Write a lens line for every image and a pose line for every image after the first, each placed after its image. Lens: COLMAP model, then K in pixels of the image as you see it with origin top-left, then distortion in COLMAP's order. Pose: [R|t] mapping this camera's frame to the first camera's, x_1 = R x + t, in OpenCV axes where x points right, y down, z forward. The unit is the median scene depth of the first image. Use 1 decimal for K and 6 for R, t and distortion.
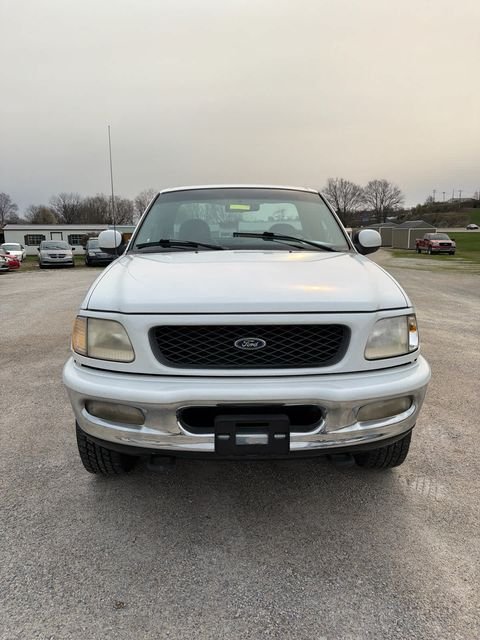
lens RADIAL K [[442.4, 0, 236.4], [0, 442.4, 318.4], [0, 0, 1]] dist [0.042277, -0.041055]
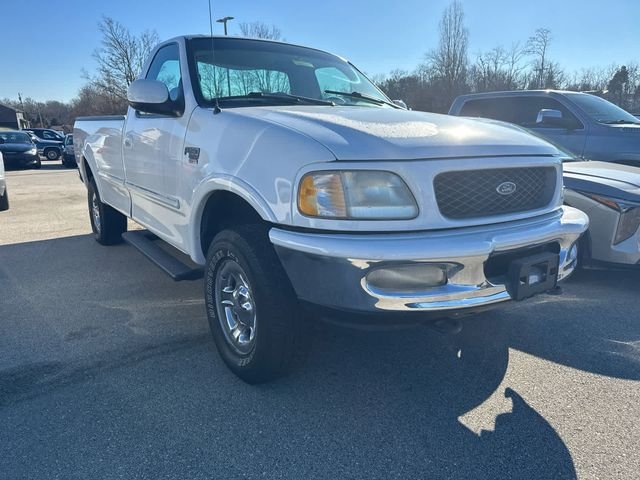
lens RADIAL K [[442.4, 0, 320.3], [0, 442.4, 238.8], [0, 0, 1]] dist [0.042277, -0.041055]
pose [[0.819881, -0.105984, 0.562639, -0.878175], [0.080238, 0.994289, 0.070370, 0.066152], [-0.566884, -0.012550, 0.823702, 0.415665]]
